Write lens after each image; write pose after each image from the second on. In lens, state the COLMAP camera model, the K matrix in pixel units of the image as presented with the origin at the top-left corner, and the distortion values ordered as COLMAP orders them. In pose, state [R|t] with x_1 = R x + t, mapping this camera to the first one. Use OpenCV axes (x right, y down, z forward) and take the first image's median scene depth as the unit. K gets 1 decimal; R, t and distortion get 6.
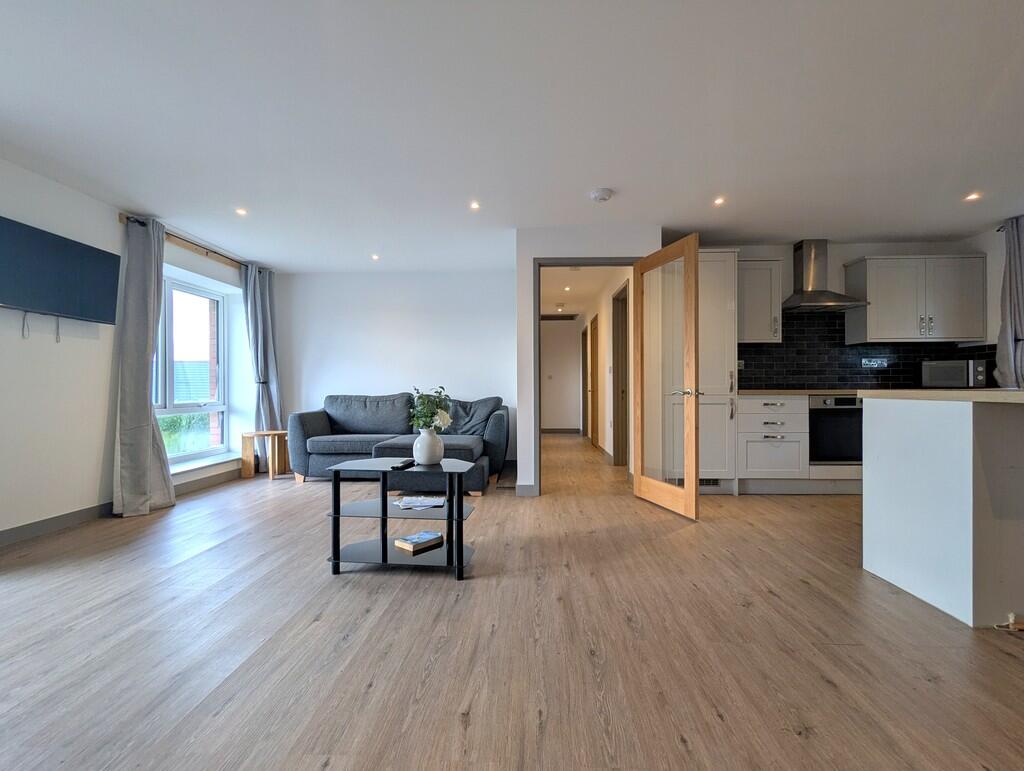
lens RADIAL K [[483.6, 0, 511.5], [0, 483.6, 389.2], [0, 0, 1]] dist [-0.003908, 0.000301]
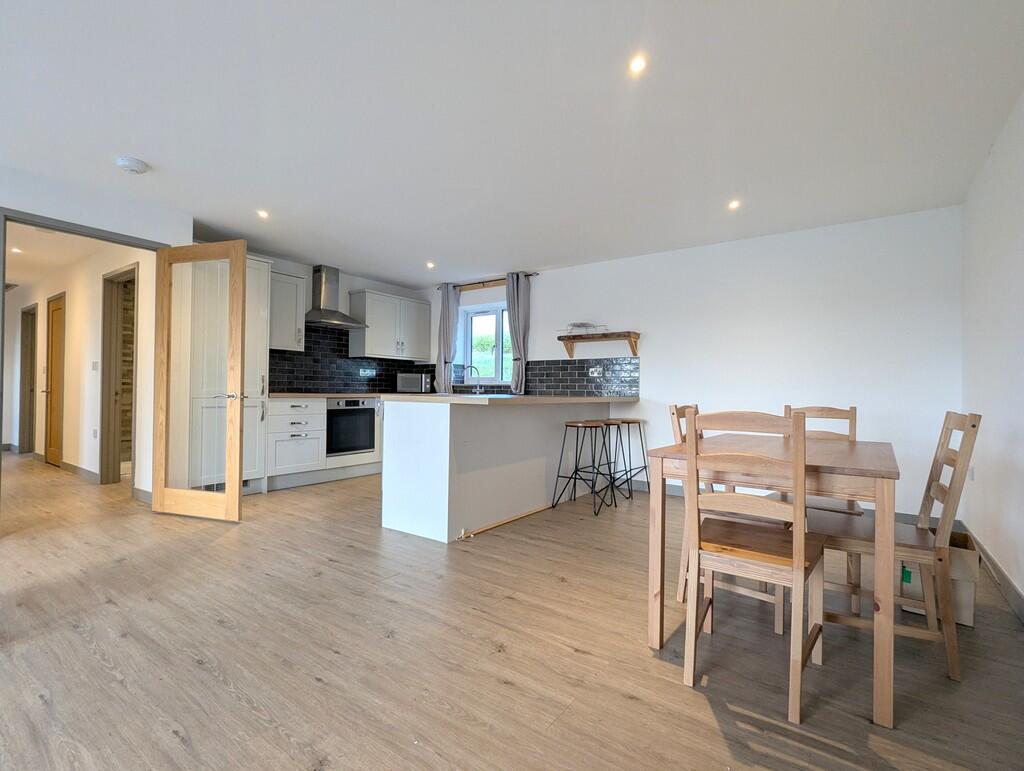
lens RADIAL K [[483.6, 0, 511.5], [0, 483.6, 389.2], [0, 0, 1]] dist [-0.003908, 0.000301]
pose [[0.546720, 0.014695, 0.837187, -0.129037], [-0.012426, 0.999878, -0.009436, -0.003797], [-0.837224, -0.005244, 0.546836, -0.026917]]
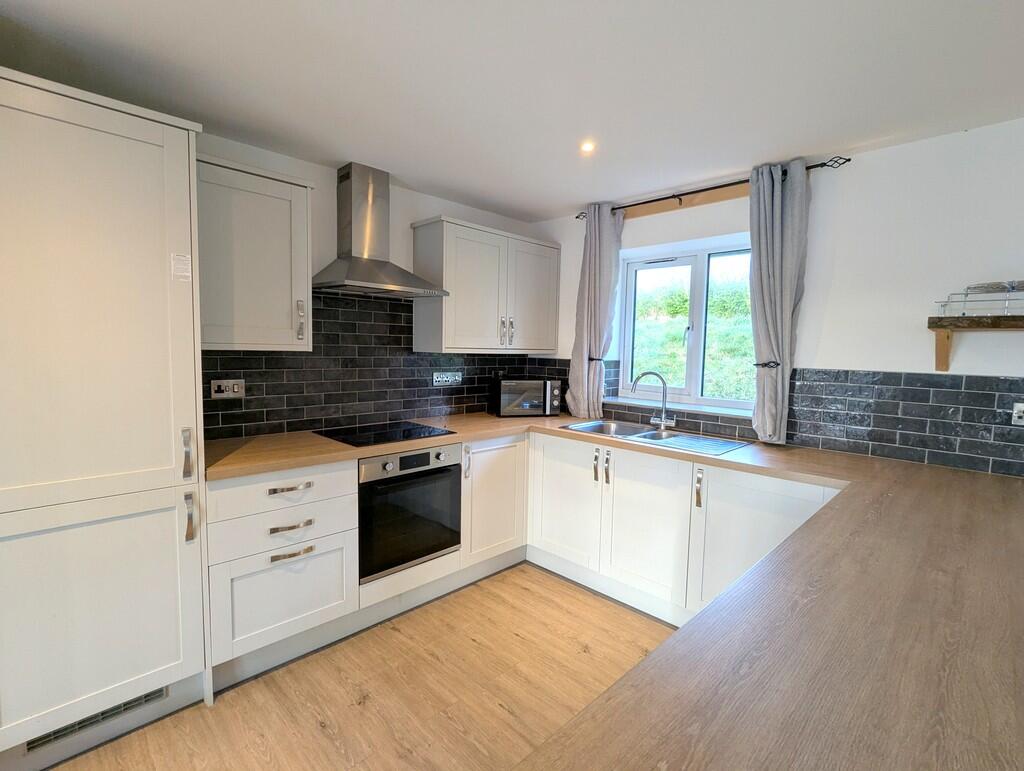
lens RADIAL K [[472.9, 0, 507.3], [0, 472.9, 385.7], [0, 0, 1]] dist [-0.001215, -0.000166]
pose [[0.680754, -0.043029, 0.731247, 0.351904], [-0.023197, 0.996506, 0.080233, -0.113100], [-0.732144, -0.071581, 0.677378, 0.534904]]
